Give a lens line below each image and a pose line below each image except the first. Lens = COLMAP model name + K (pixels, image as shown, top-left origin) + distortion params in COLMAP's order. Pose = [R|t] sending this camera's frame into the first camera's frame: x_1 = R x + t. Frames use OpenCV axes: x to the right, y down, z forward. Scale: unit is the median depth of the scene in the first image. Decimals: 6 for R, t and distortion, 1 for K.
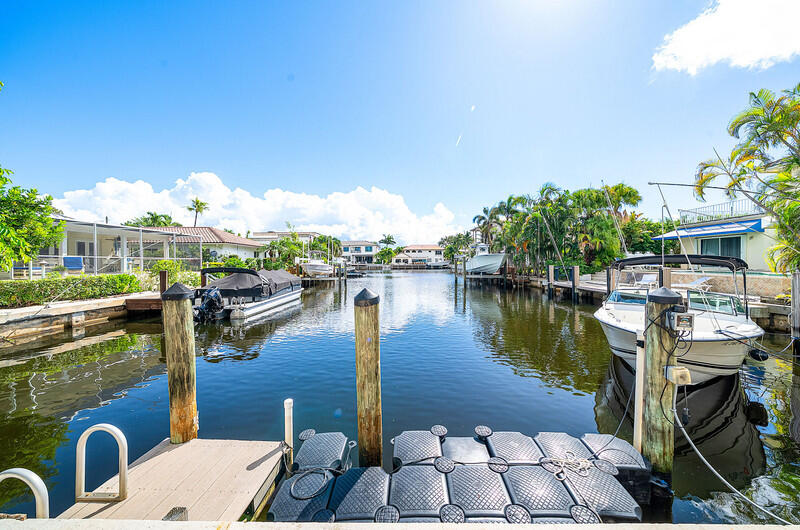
lens RADIAL K [[284.1, 0, 393.7], [0, 284.1, 265.2], [0, 0, 1]] dist [0.000036, 0.000359]
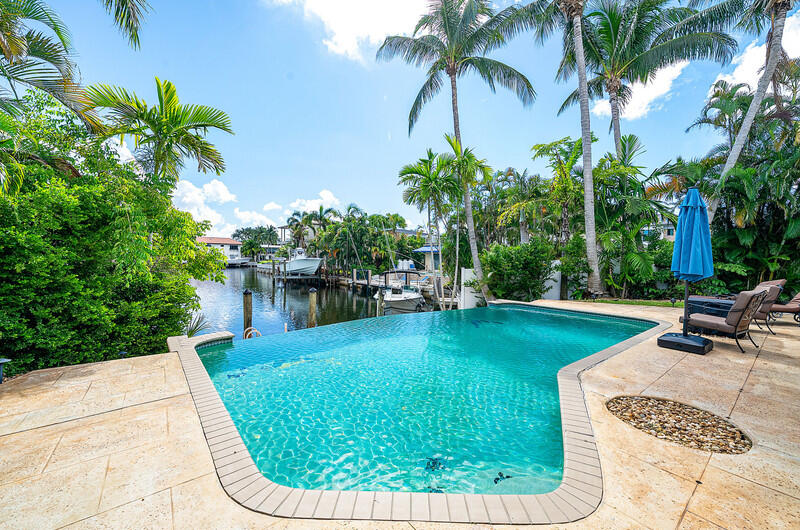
lens RADIAL K [[323.8, 0, 401.3], [0, 323.8, 264.6], [0, 0, 1]] dist [-0.002577, 0.000201]
pose [[0.790135, 0.009518, 0.612859, -0.198389], [-0.014810, 0.999884, 0.003566, -0.025257], [-0.612754, -0.011895, 0.790184, -0.328395]]
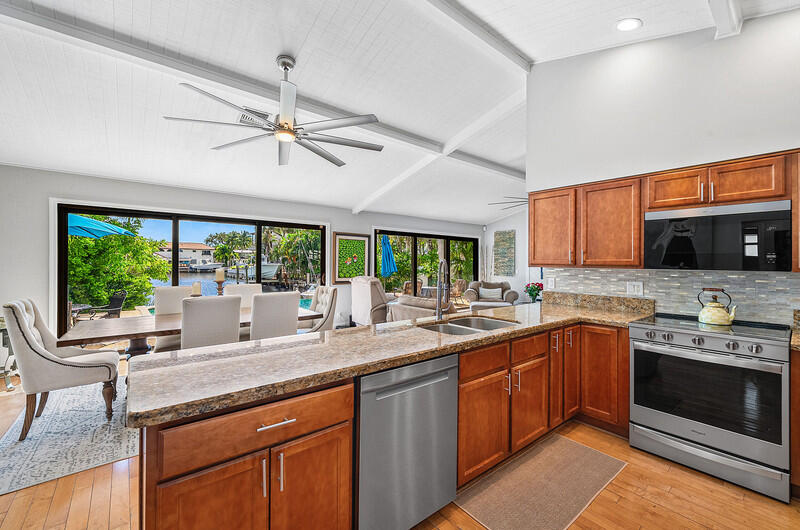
lens RADIAL K [[323.8, 0, 405.1], [0, 323.8, 269.7], [0, 0, 1]] dist [-0.002577, 0.000201]
pose [[0.748213, 0.003766, 0.663448, -0.205834], [-0.009962, 0.999935, 0.005559, -0.029452], [-0.663384, -0.010768, 0.748202, -0.606456]]
